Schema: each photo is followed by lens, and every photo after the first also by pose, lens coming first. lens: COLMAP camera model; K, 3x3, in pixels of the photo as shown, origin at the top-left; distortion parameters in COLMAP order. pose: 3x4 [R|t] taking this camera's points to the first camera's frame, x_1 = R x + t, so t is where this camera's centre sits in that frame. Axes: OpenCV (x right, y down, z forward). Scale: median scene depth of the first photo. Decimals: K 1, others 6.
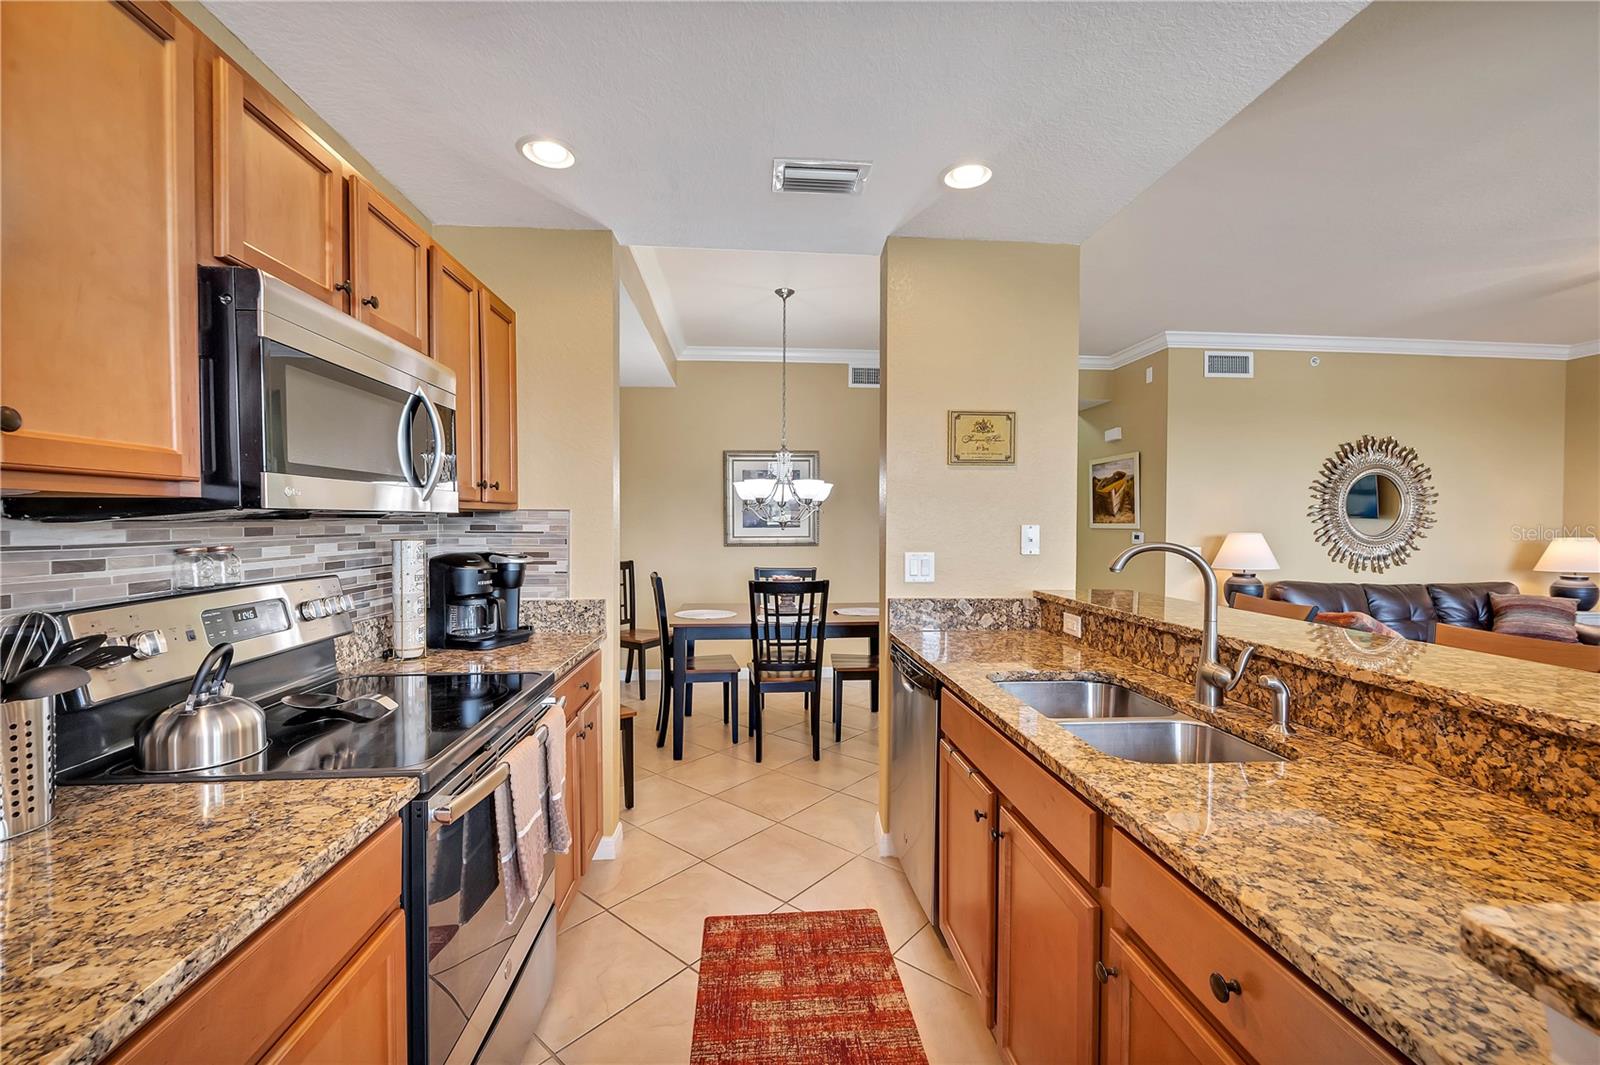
lens RADIAL K [[663.0, 0, 793.2], [0, 663.0, 539.8], [0, 0, 1]] dist [-0.003220, -0.000069]
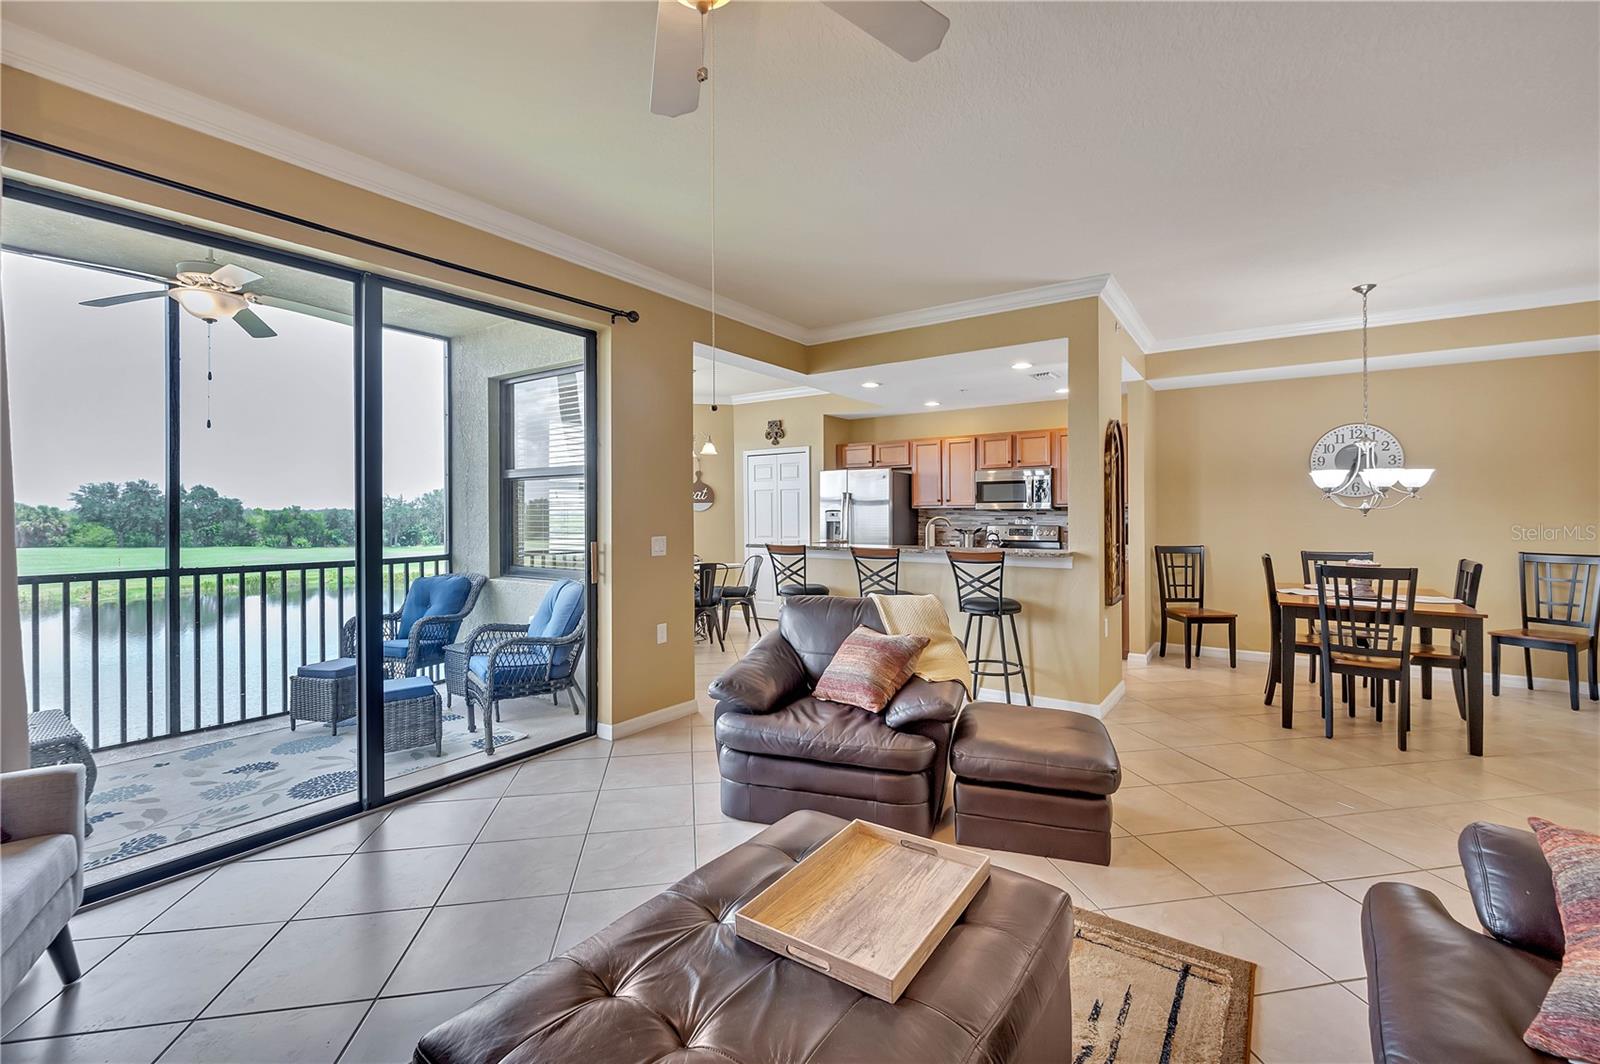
lens RADIAL K [[663.0, 0, 812.1], [0, 663.0, 513.3], [0, 0, 1]] dist [-0.003220, -0.000069]
pose [[-0.616552, -0.001375, -0.787313, 2.106488], [-0.019405, 0.999721, 0.013450, -0.026709], [0.787075, 0.023570, -0.616406, 1.513377]]
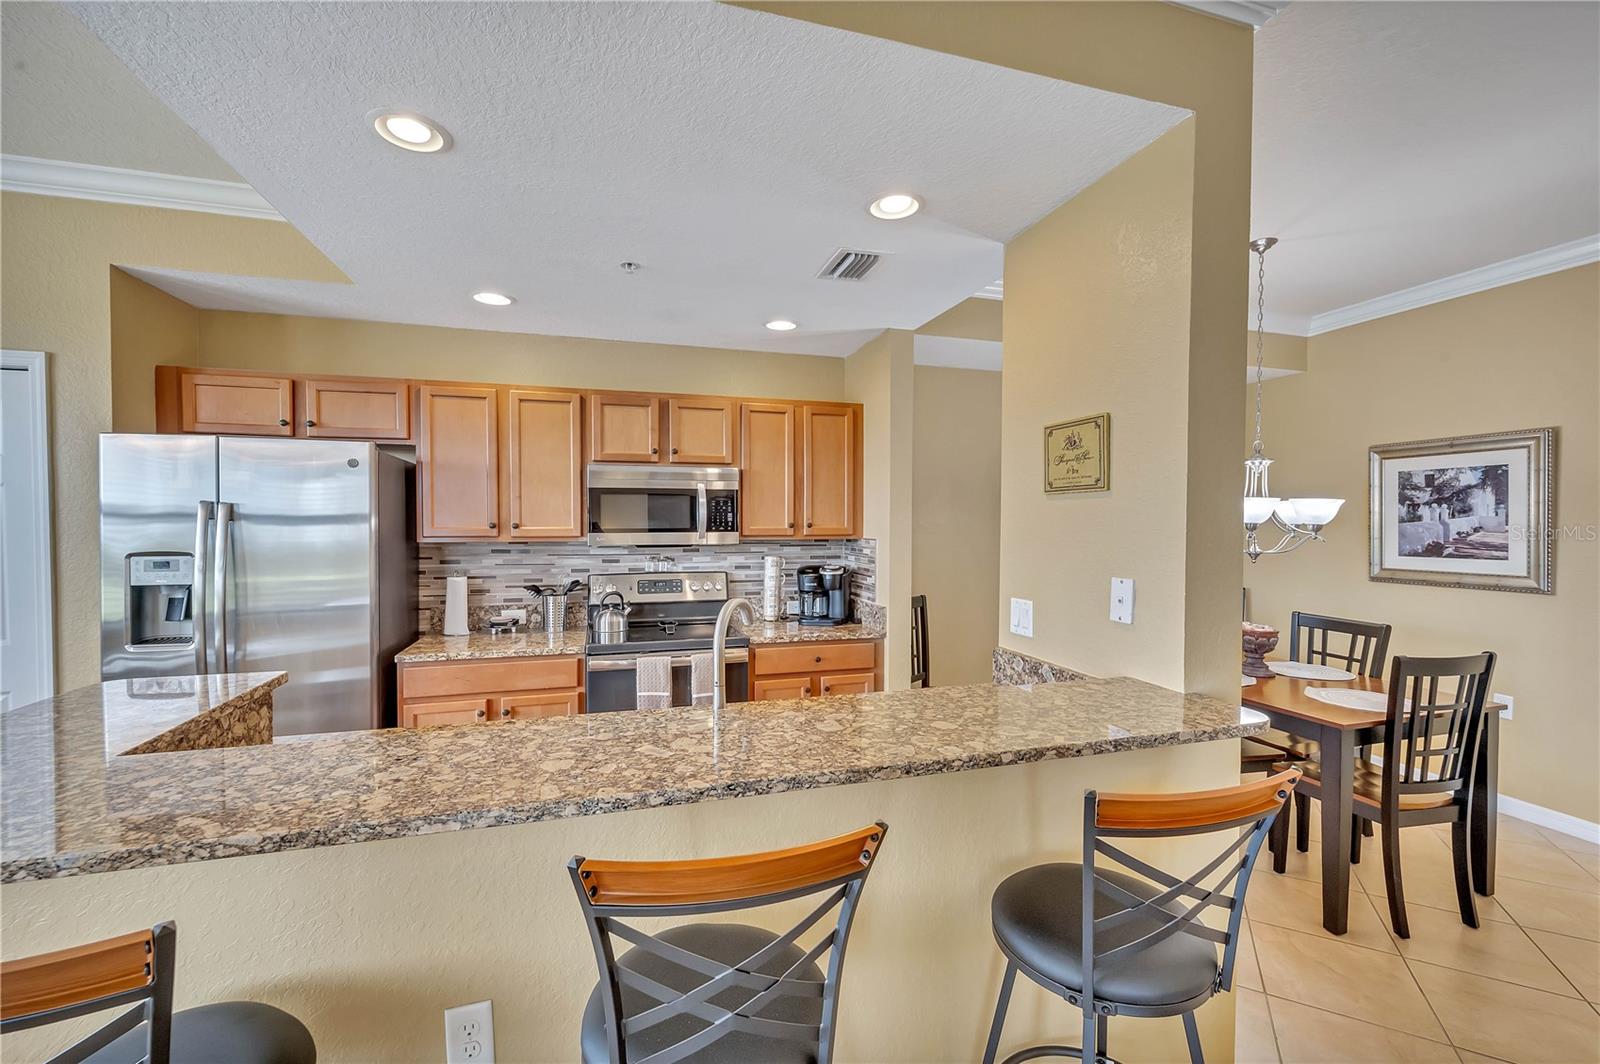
lens RADIAL K [[663.0, 0, 805.4], [0, 663.0, 533.0], [0, 0, 1]] dist [-0.003220, -0.000069]
pose [[0.219438, 0.016017, -0.975495, 0.956527], [-0.027846, 0.999561, 0.010148, -0.066556], [0.975229, 0.024937, 0.219787, 0.541302]]
